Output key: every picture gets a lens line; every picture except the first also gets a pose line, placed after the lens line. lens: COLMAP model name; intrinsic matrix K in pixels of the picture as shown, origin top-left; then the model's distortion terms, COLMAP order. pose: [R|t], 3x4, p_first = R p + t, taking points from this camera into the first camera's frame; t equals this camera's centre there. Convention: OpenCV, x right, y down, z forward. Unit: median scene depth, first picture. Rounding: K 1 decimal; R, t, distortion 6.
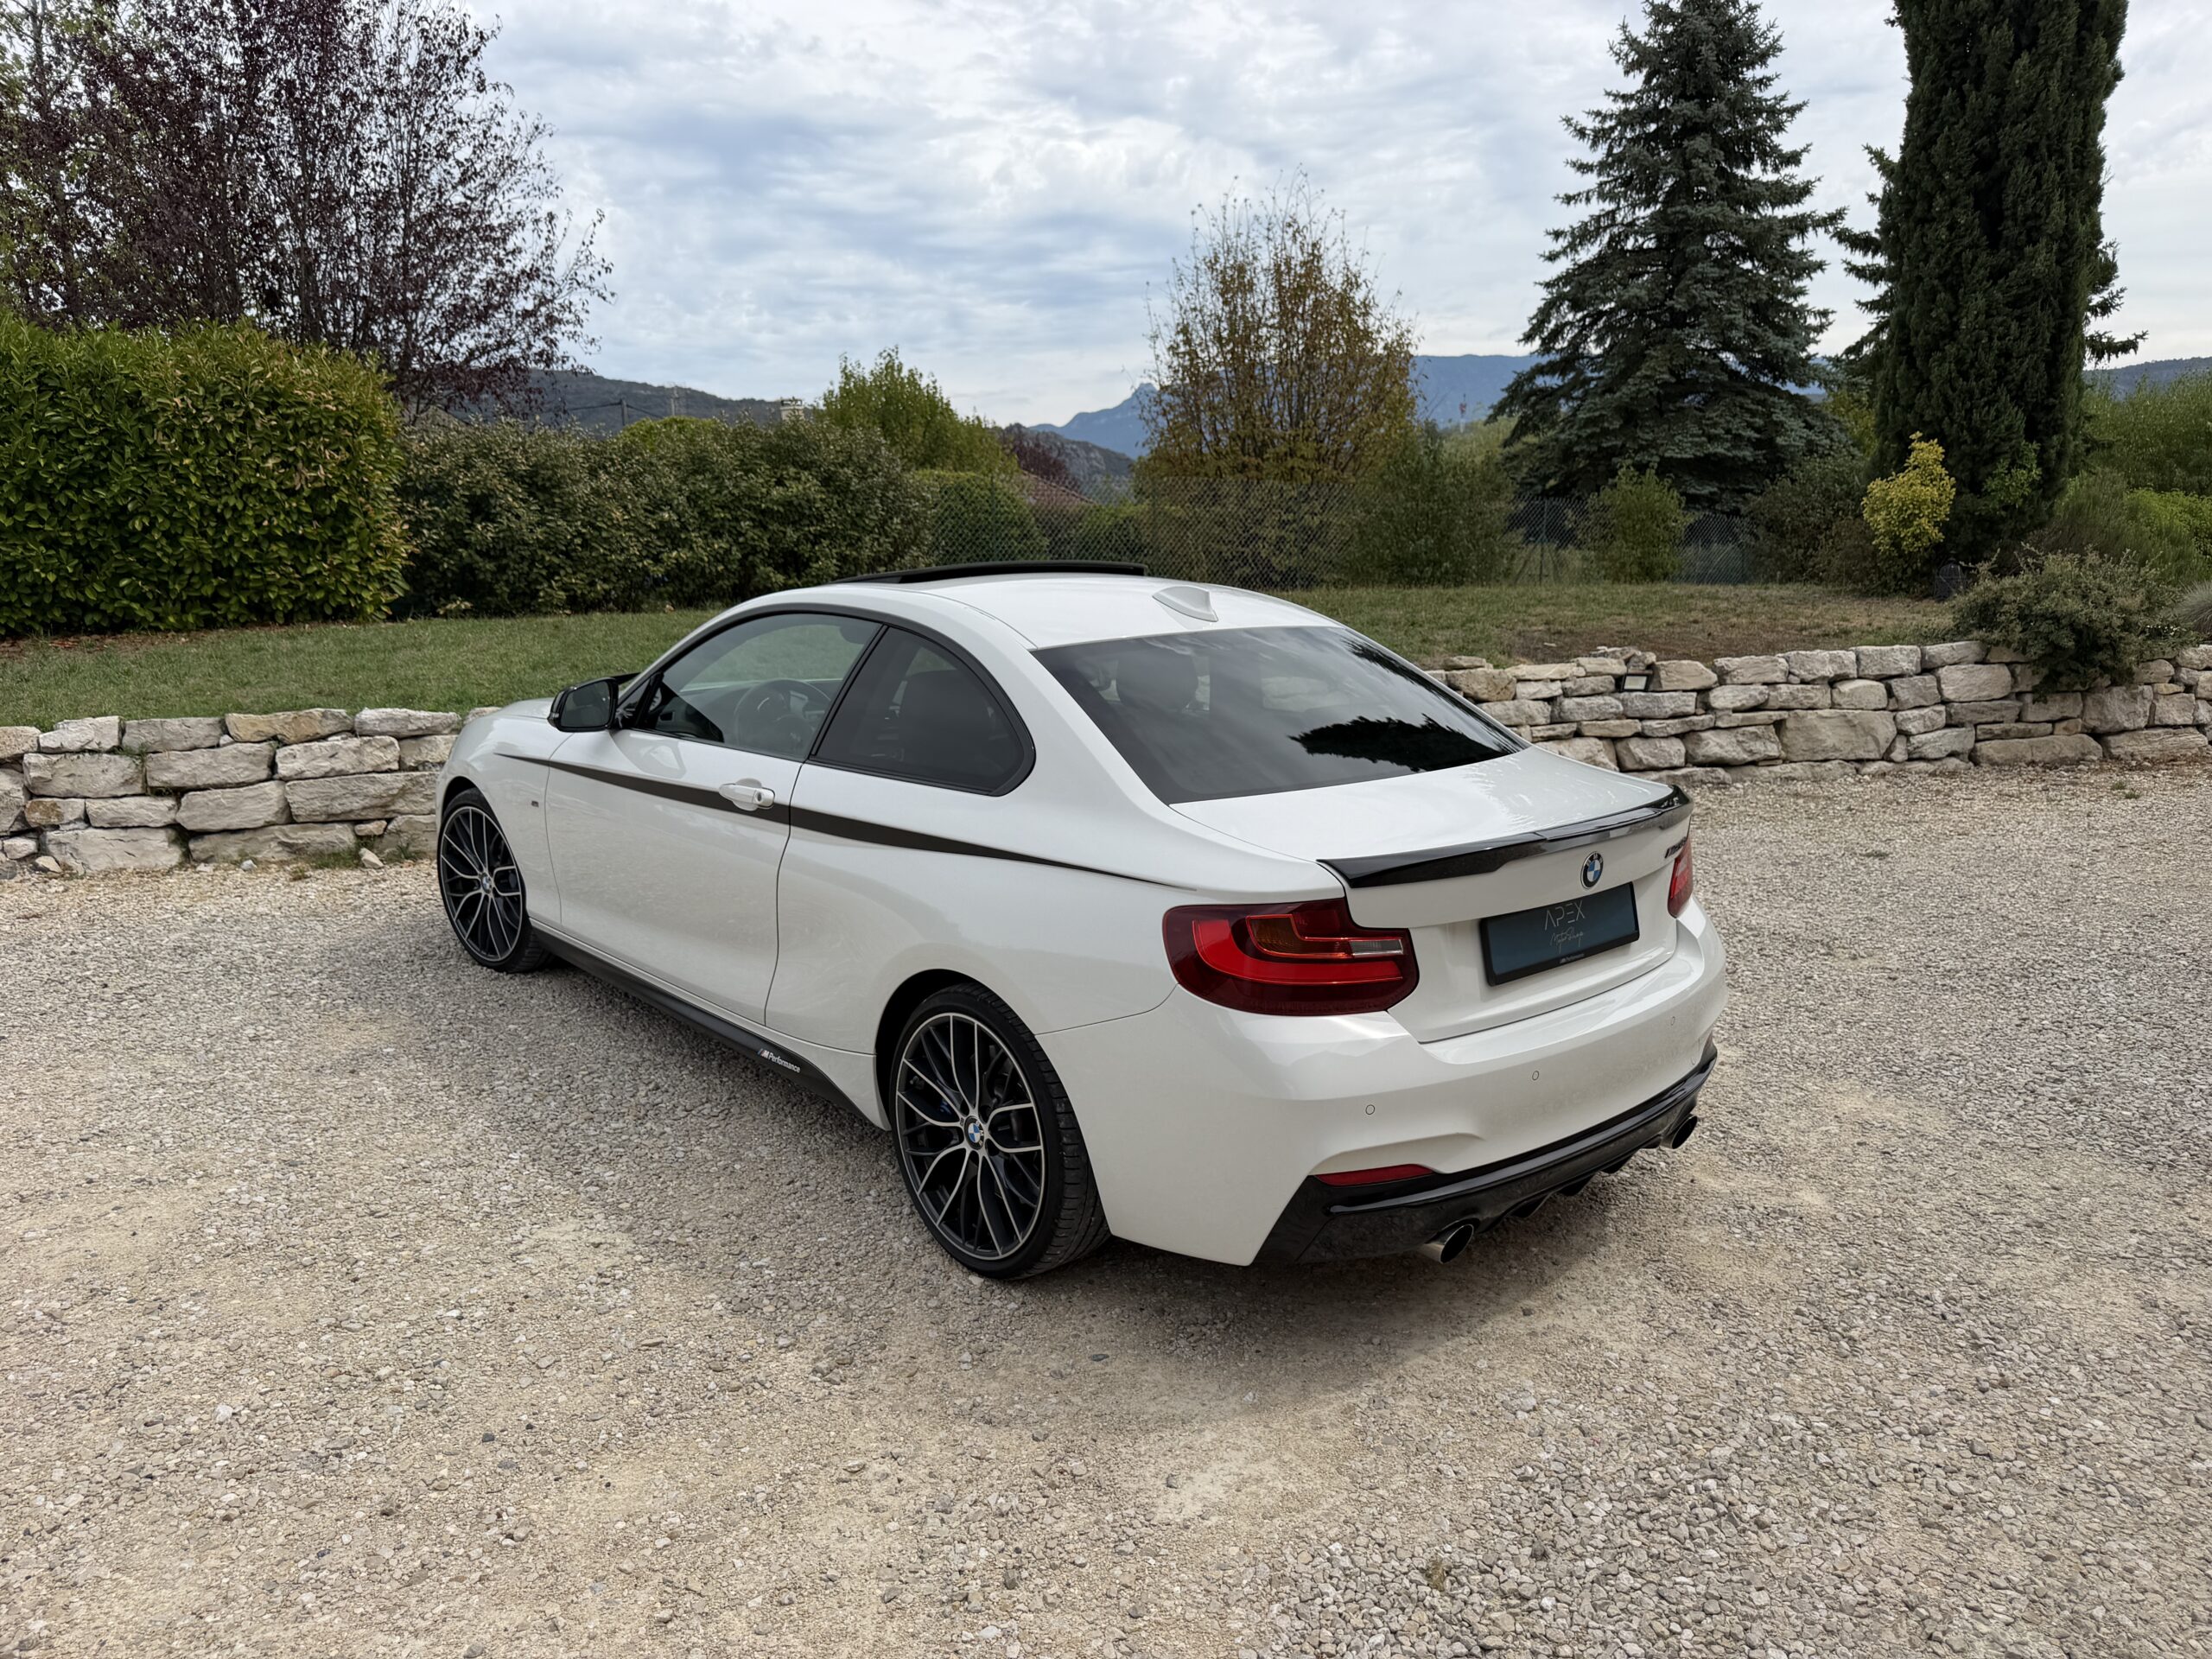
lens RADIAL K [[1560.5, 0, 1118.3], [0, 1560.5, 839.5], [0, 0, 1]] dist [0.006736, -0.013456]
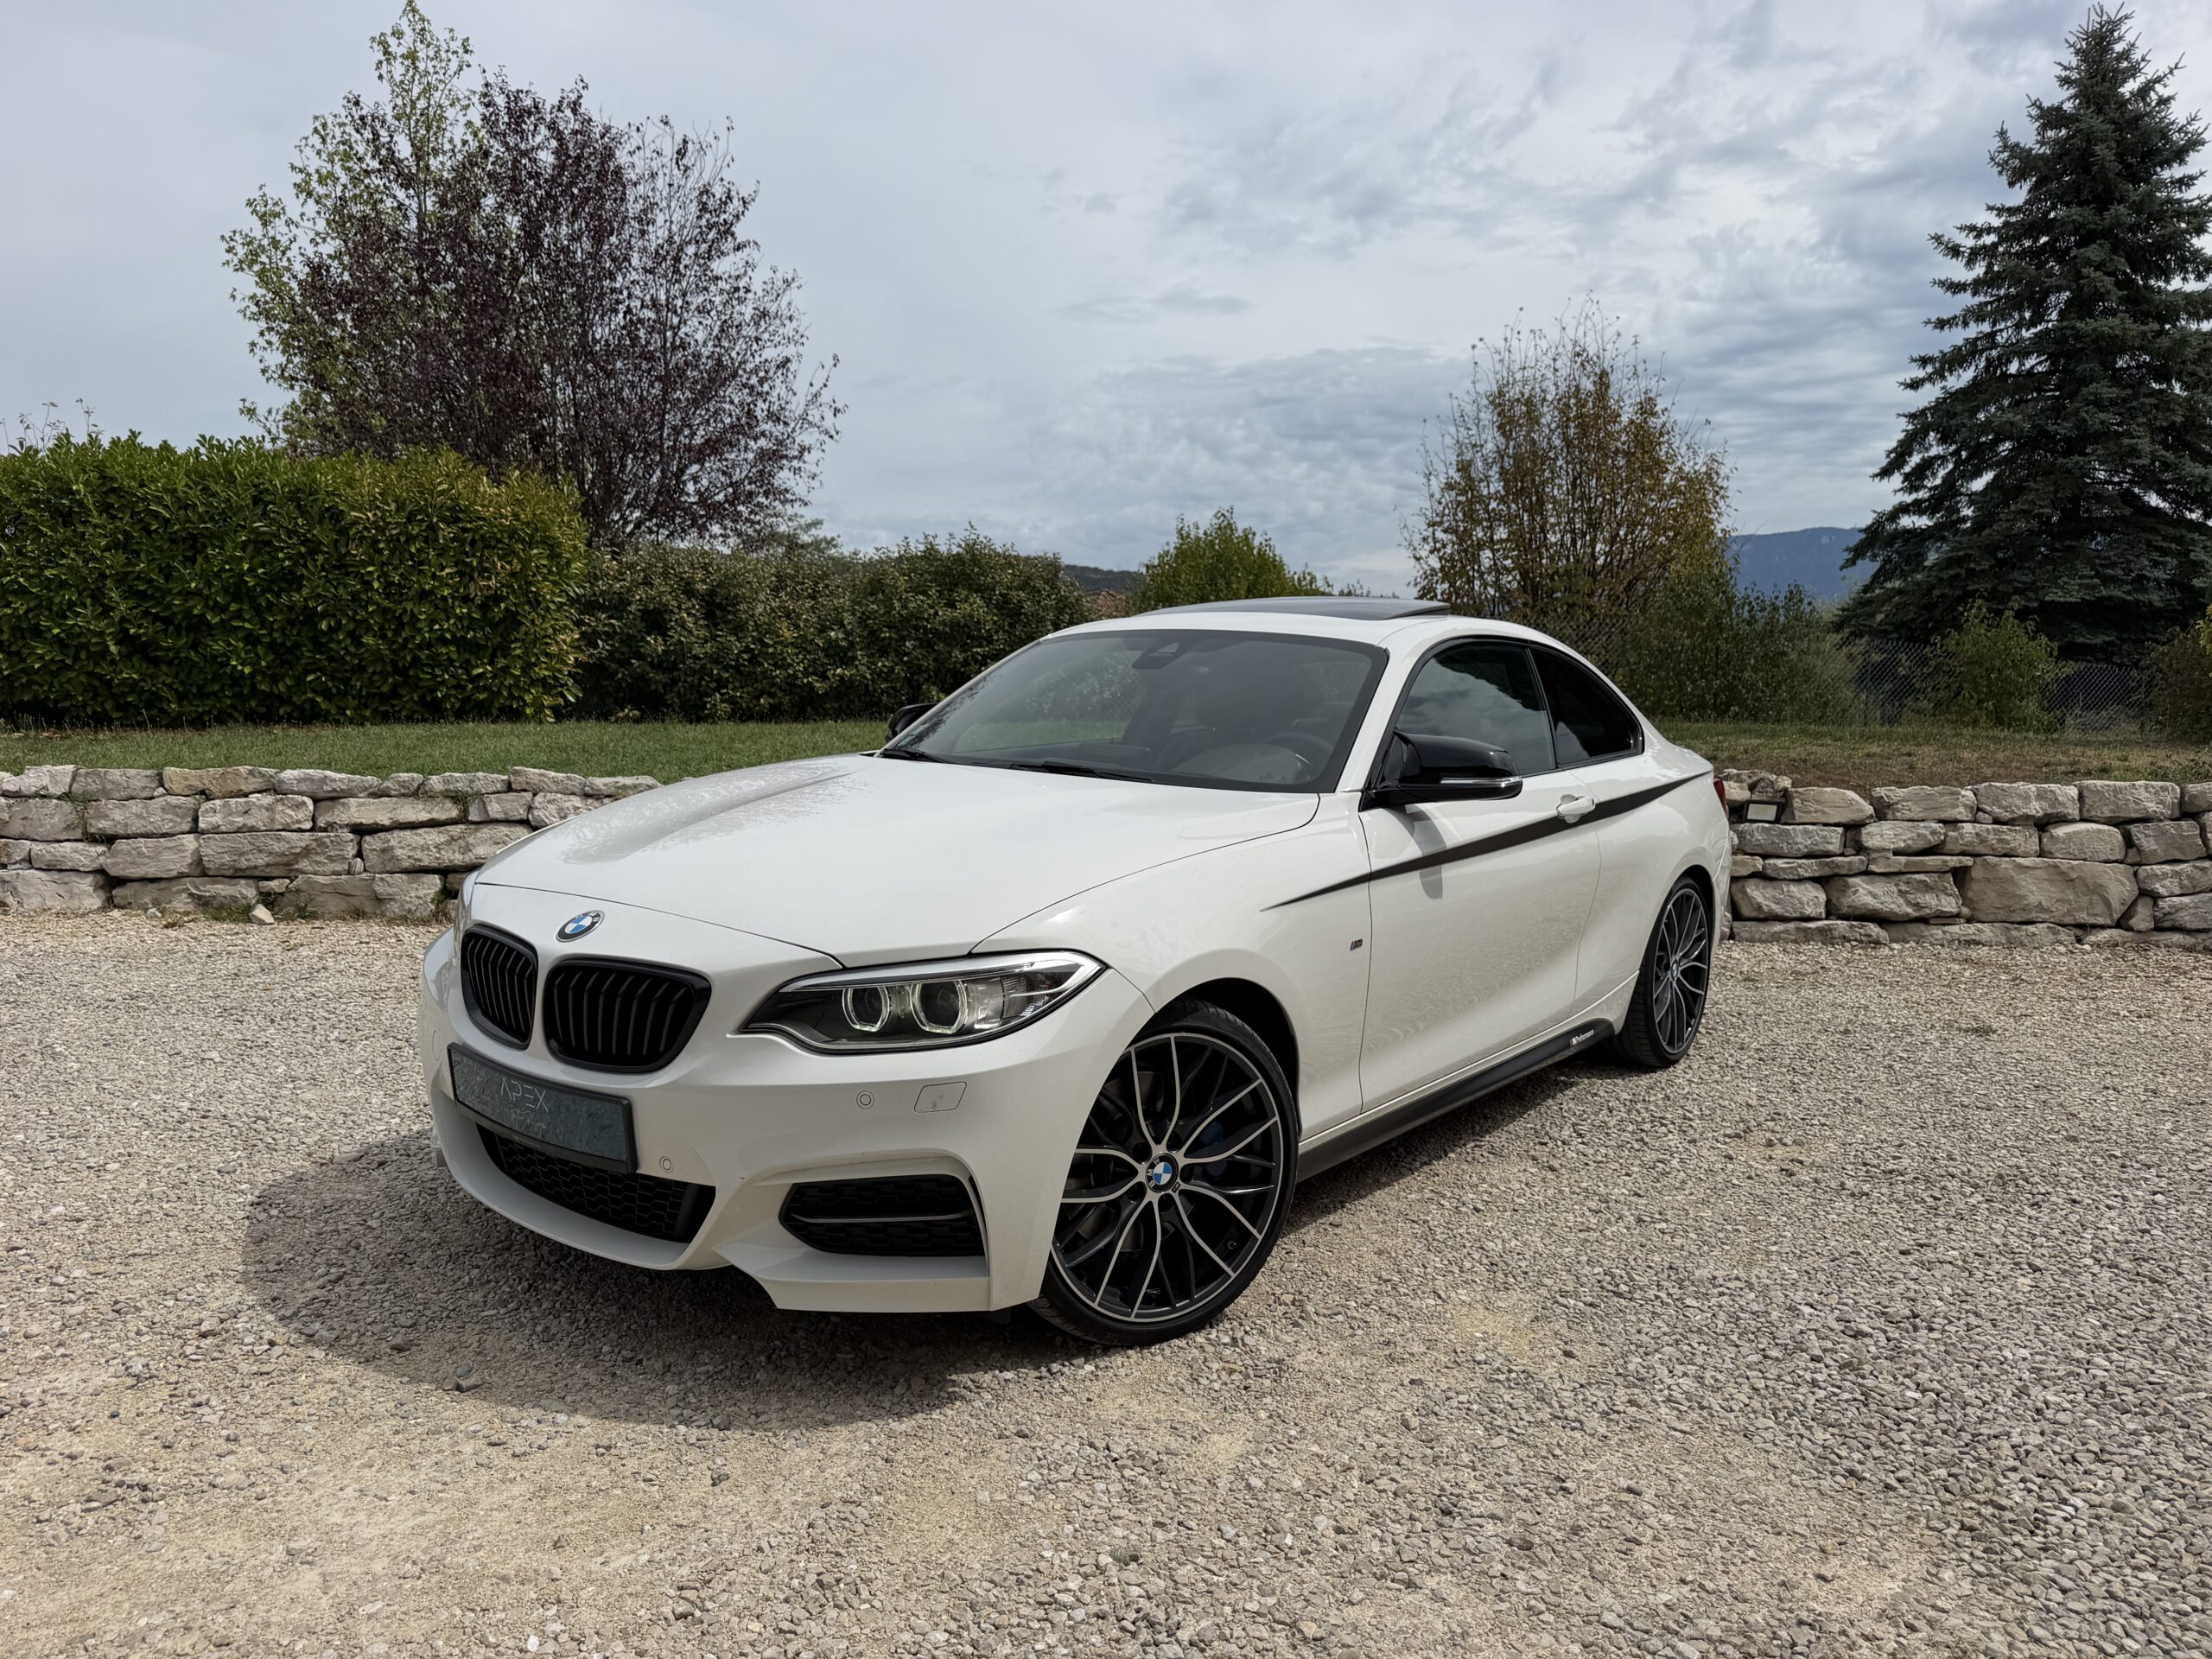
lens RADIAL K [[1557.6, 0, 1097.2], [0, 1557.6, 841.8], [0, 0, 1]] dist [0.008402, -0.014177]
pose [[0.961623, 0.042399, -0.271077, 0.193829], [-0.070711, 0.992911, -0.095541, 0.014934], [0.265105, 0.111042, 0.957804, 0.114473]]
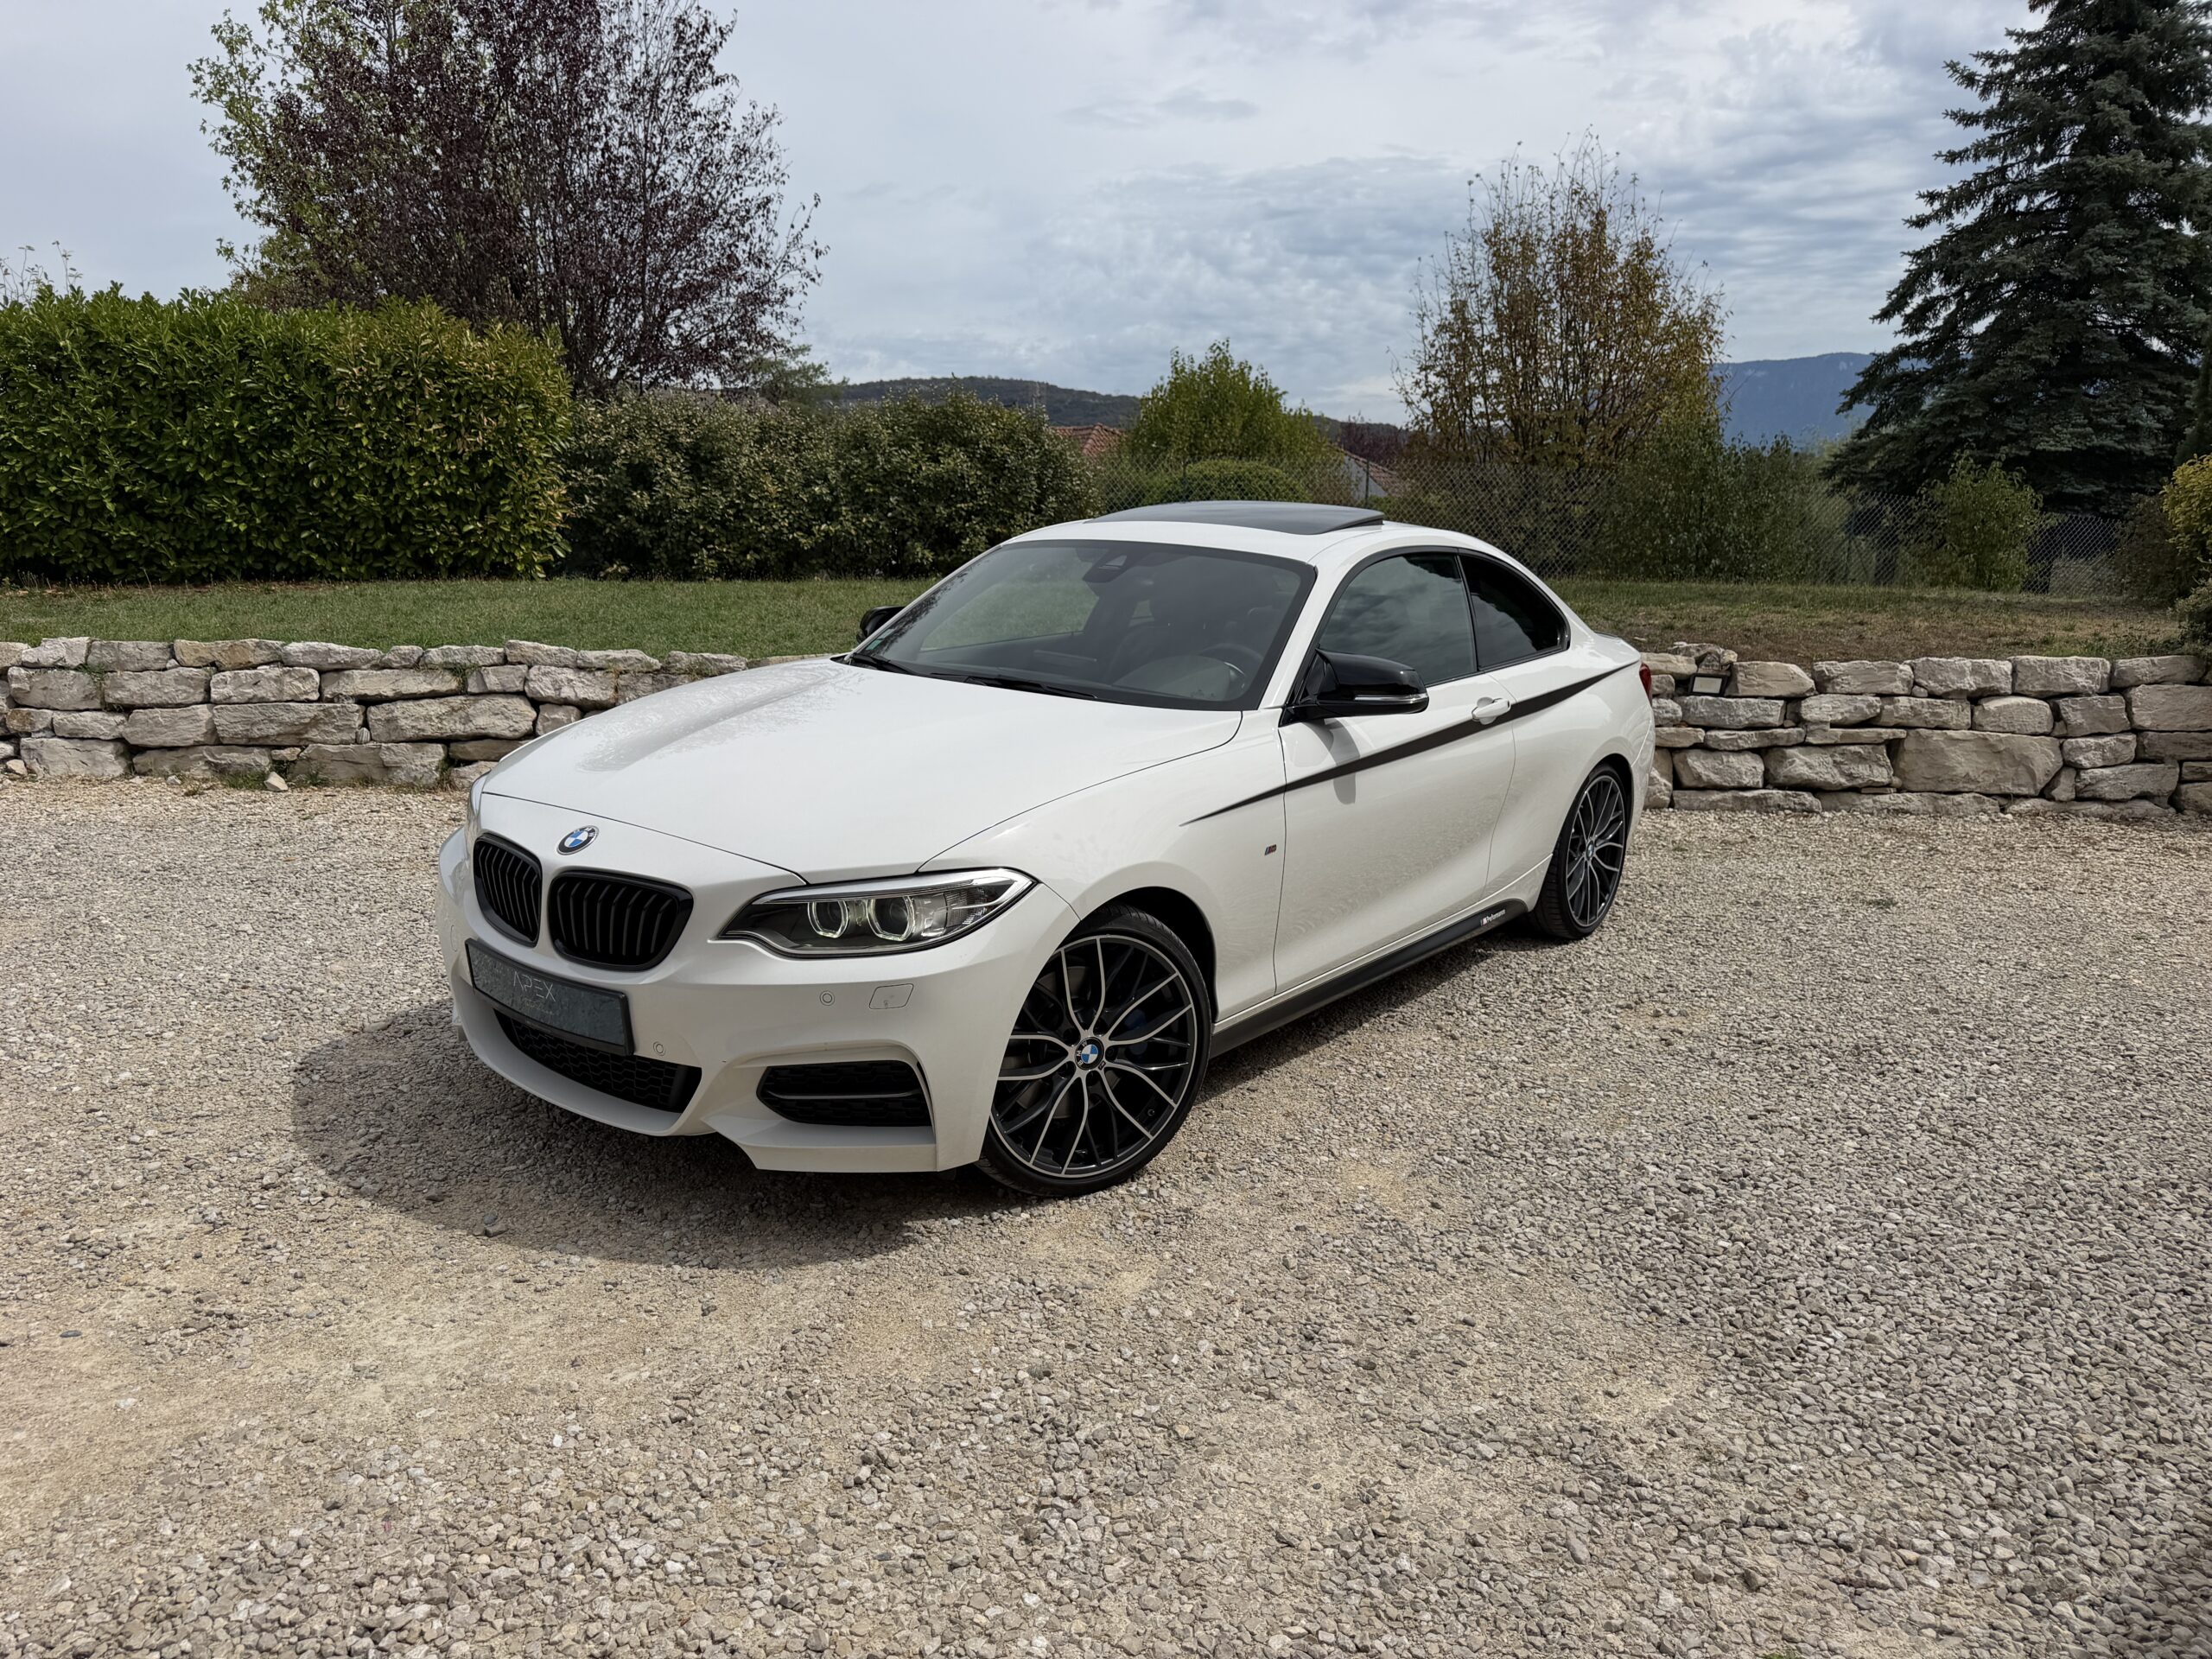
lens RADIAL K [[1554.9, 0, 1090.6], [0, 1554.9, 843.5], [0, 0, 1]] dist [0.006514, -0.011437]
pose [[0.960978, 0.074748, -0.266334, 0.213051], [-0.074356, 0.997165, 0.011571, 0.000355], [0.266444, 0.008684, 0.963811, 0.083960]]
